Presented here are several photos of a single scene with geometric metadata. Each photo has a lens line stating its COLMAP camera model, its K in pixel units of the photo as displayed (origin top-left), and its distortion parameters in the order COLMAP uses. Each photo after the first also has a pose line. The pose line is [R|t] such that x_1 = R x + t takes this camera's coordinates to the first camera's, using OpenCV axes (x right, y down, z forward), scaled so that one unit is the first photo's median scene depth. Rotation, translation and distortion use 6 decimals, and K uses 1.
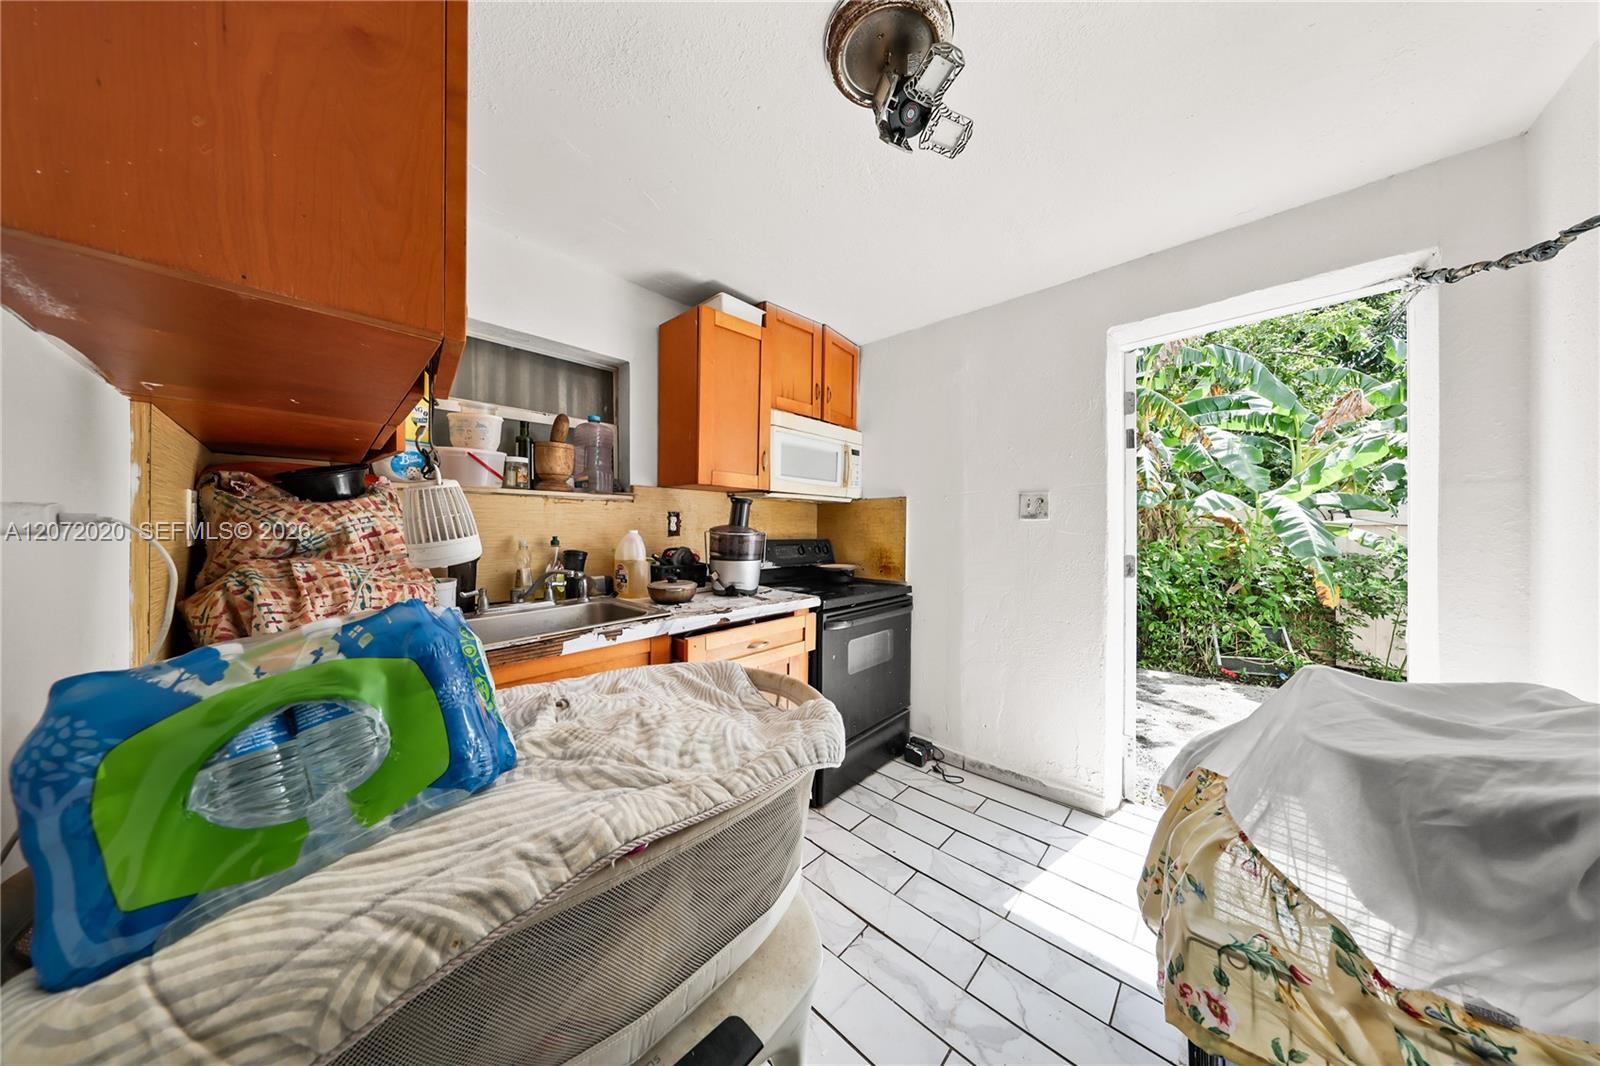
lens RADIAL K [[462.7, 0, 805.0], [0, 462.7, 539.0], [0, 0, 1]] dist [0.000103, -0.000006]
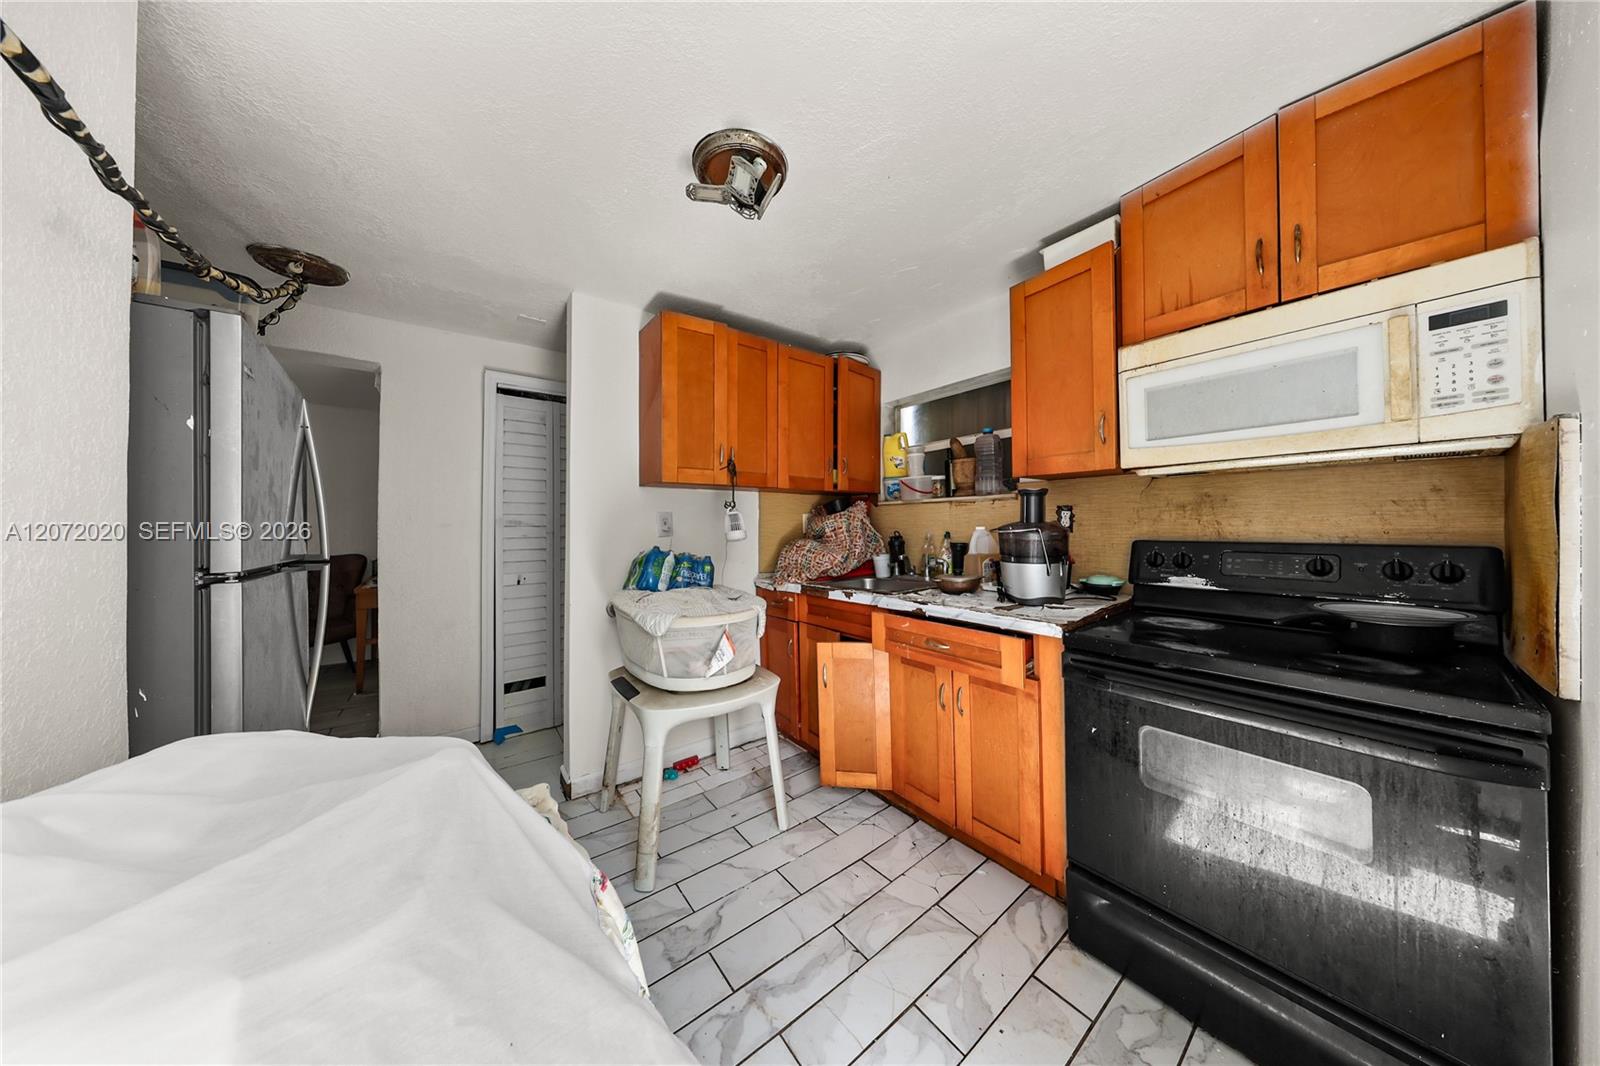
lens RADIAL K [[462.7, 0, 803.2], [0, 462.7, 520.9], [0, 0, 1]] dist [0.000103, -0.000006]
pose [[-0.166850, -0.006742, -0.985959, 0.801807], [-0.006430, 0.999963, -0.005750, -0.024076], [0.985961, 0.005380, -0.166887, 0.767257]]
